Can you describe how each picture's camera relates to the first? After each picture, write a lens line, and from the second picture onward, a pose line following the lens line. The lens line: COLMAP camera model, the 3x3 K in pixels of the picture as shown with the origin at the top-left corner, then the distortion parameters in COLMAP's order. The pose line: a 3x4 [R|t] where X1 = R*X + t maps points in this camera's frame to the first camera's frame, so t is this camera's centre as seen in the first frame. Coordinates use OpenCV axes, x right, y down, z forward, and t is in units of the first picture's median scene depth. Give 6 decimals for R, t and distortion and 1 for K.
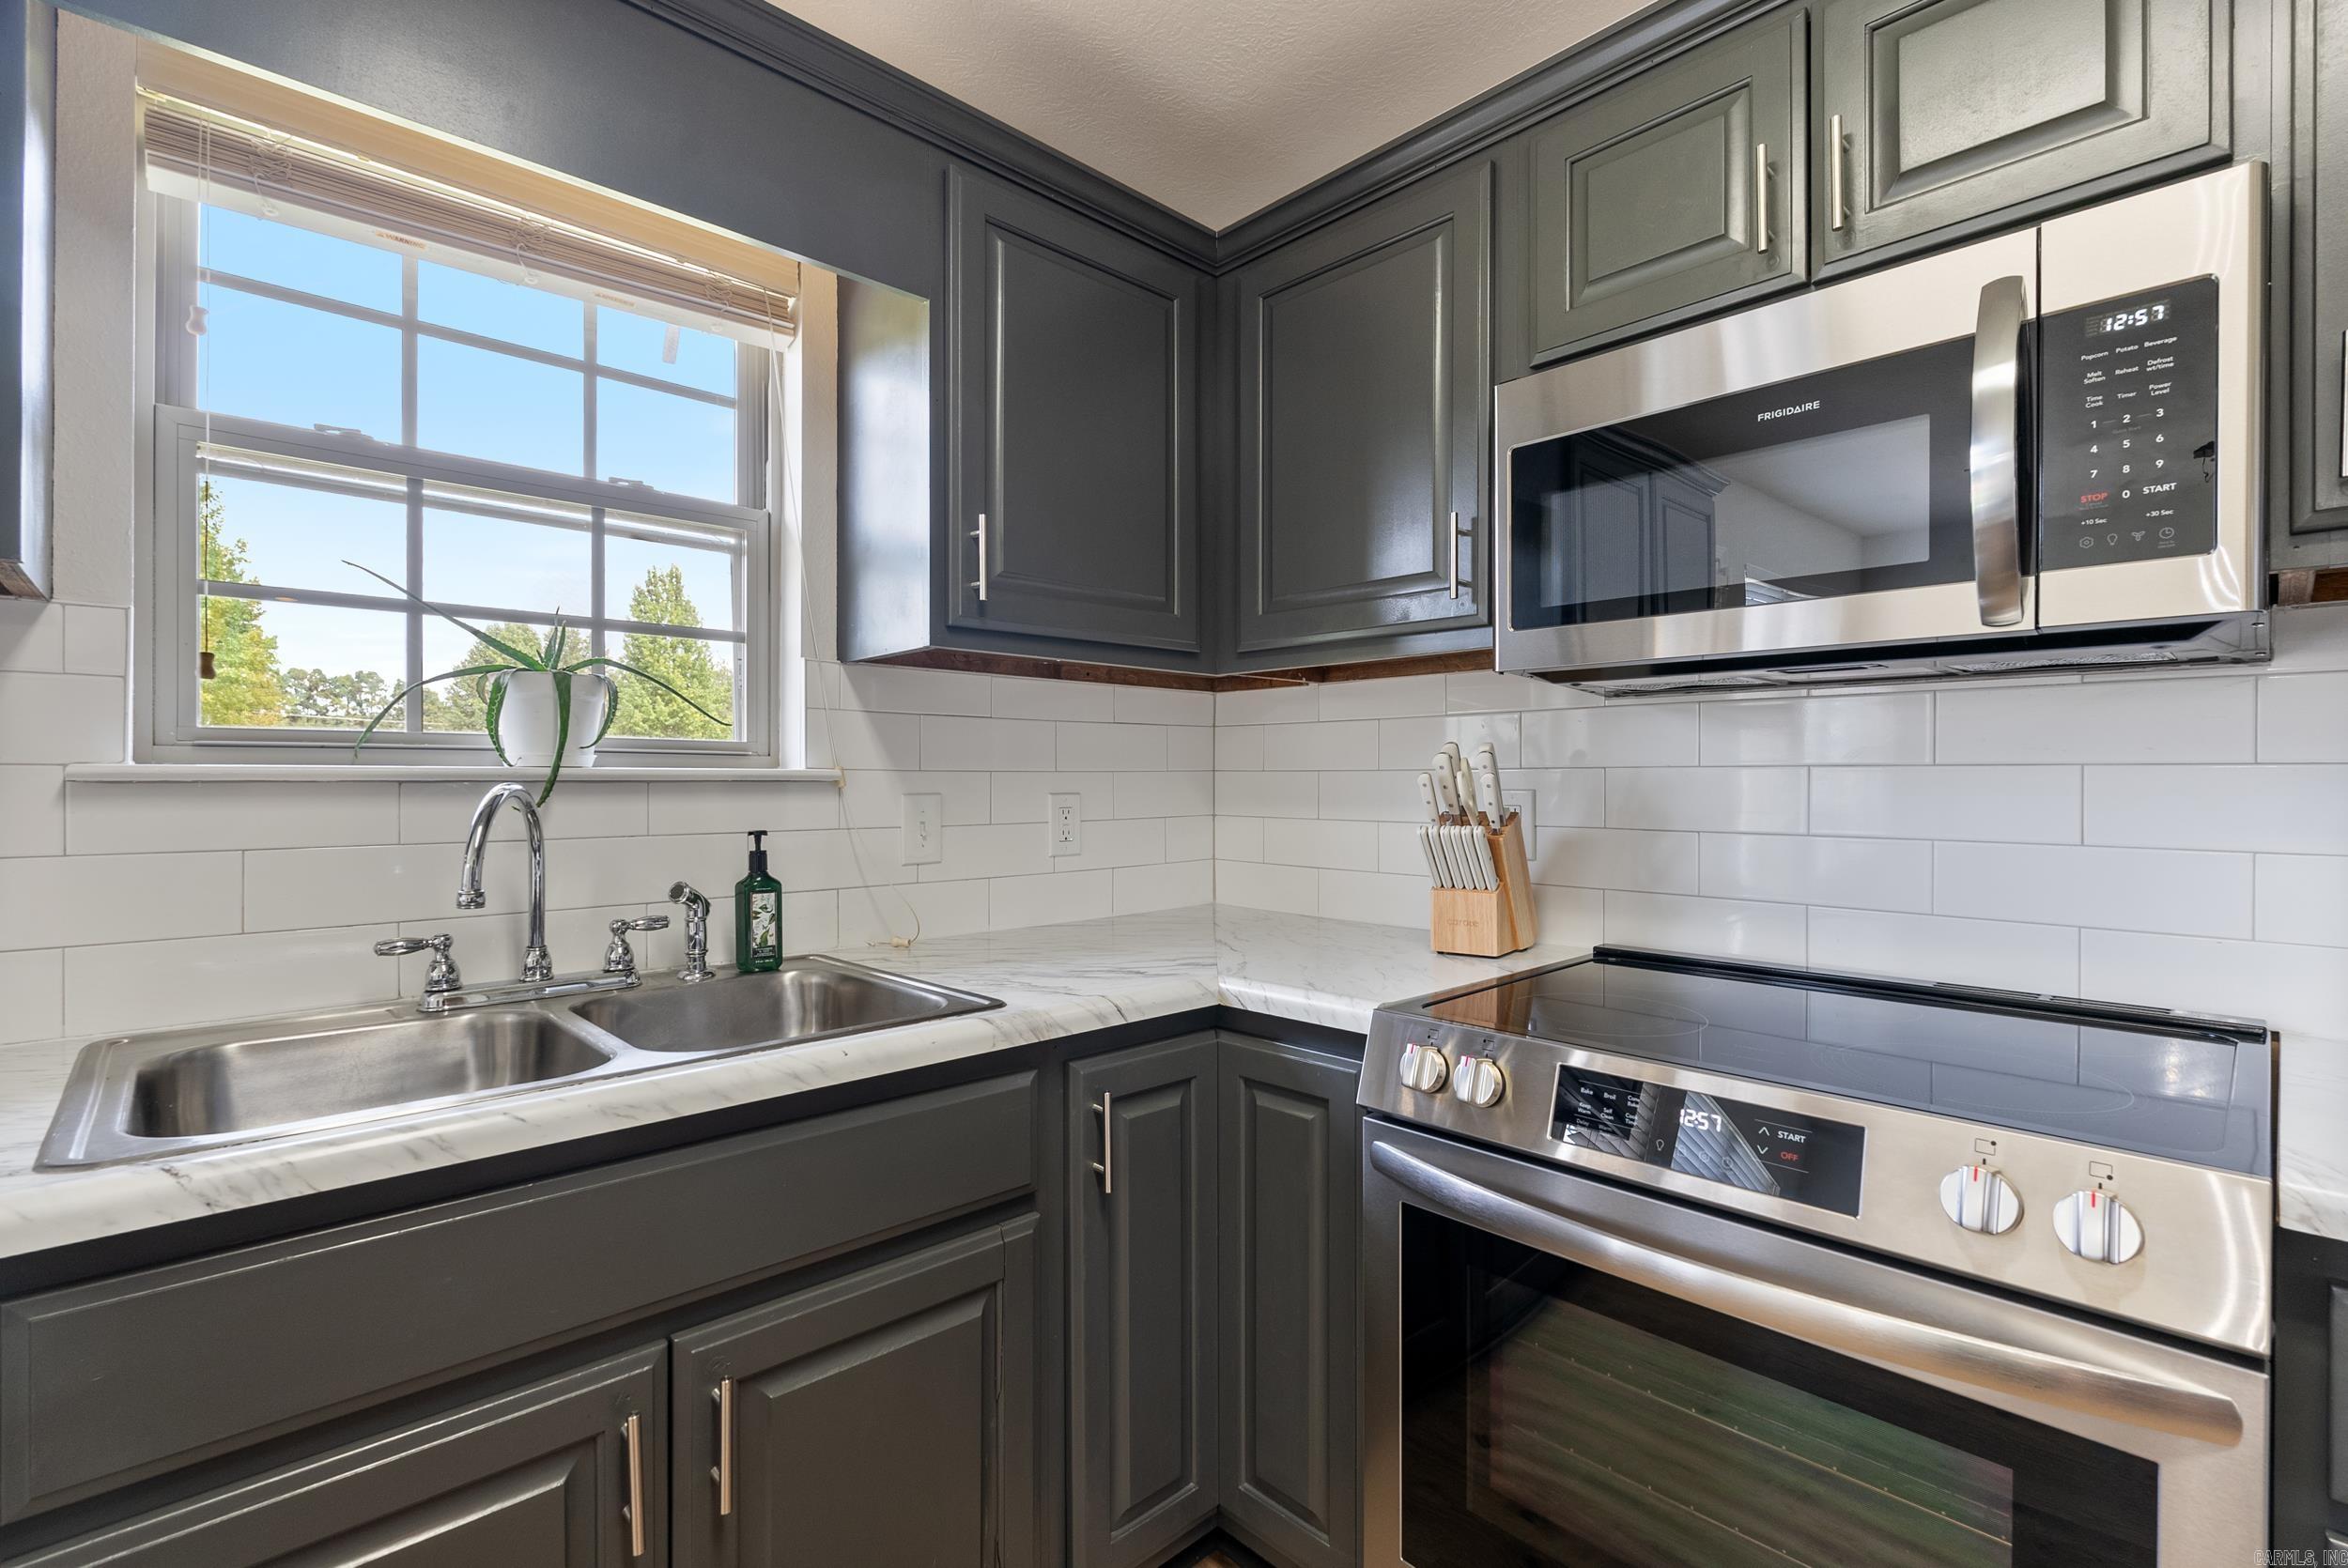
lens RADIAL K [[1040.0, 0, 1176.5], [0, 1040.0, 782.3], [0, 0, 1]] dist [-0.010481, 0.001842]
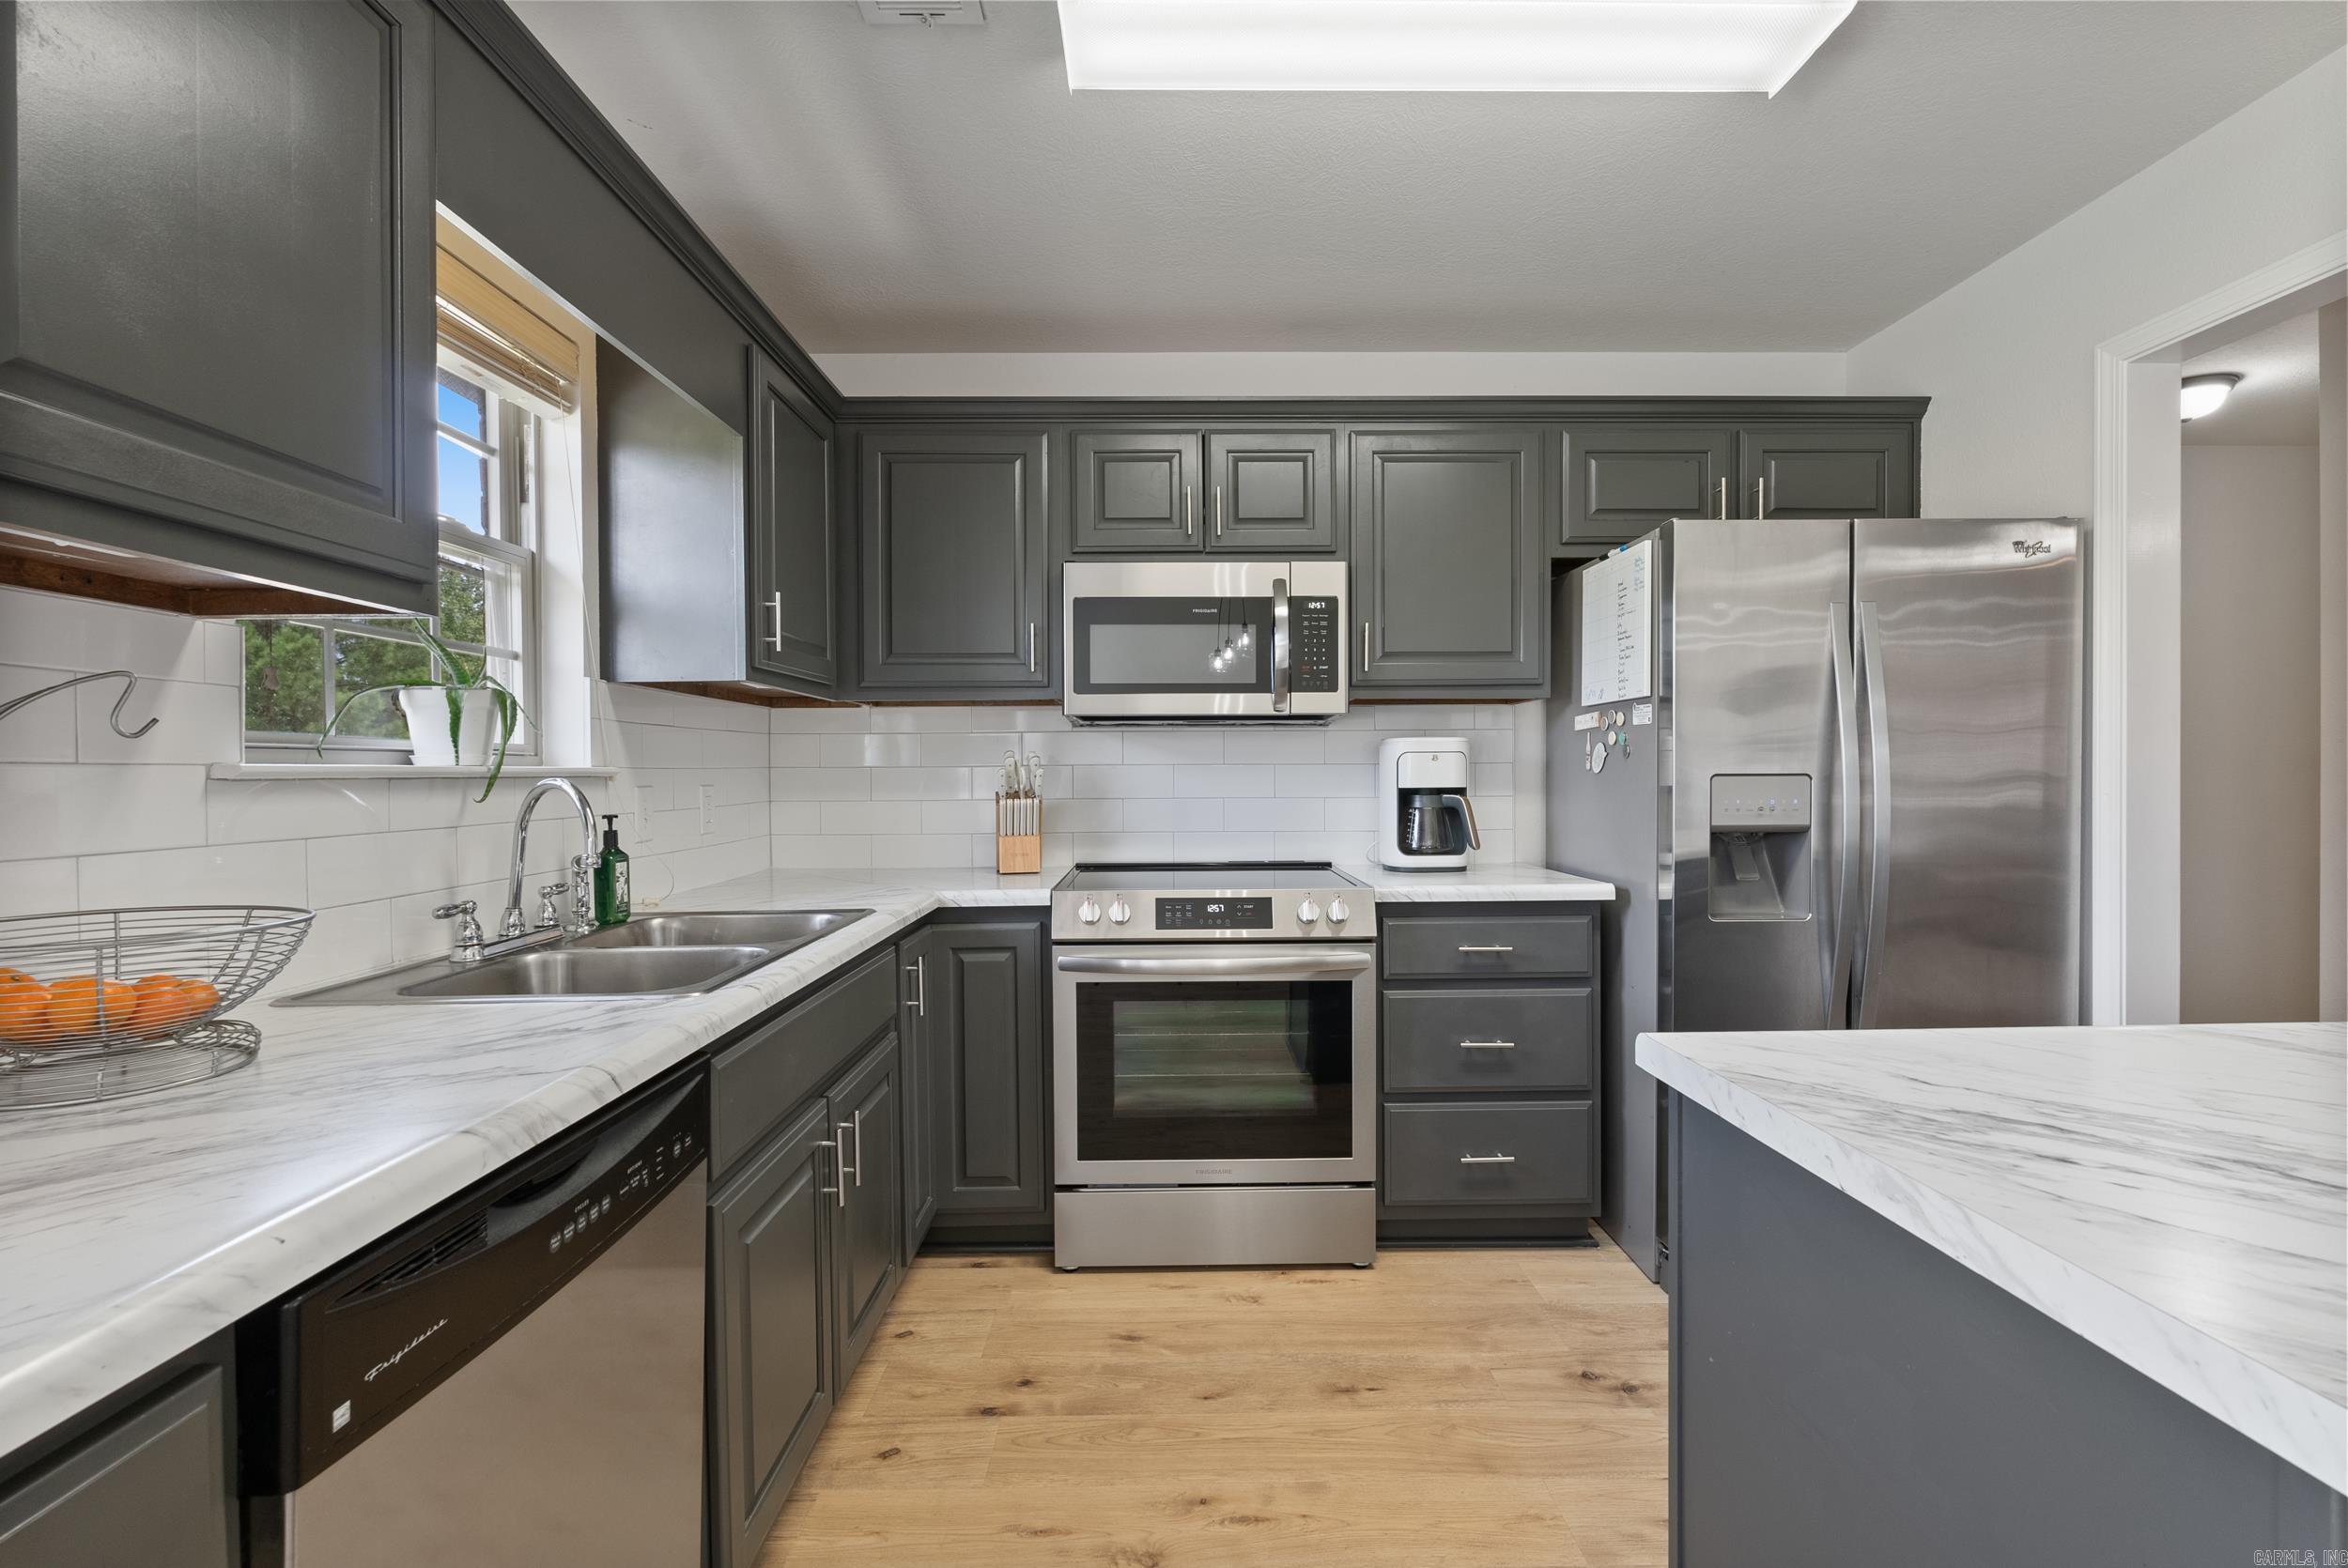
lens RADIAL K [[1040.0, 0, 1179.2], [0, 1040.0, 784.3], [0, 0, 1]] dist [-0.010481, 0.001842]
pose [[0.677097, -0.013972, 0.735761, -0.942709], [0.008514, 0.999902, 0.011153, 0.000189], [-0.735844, -0.001288, 0.677150, -0.425220]]
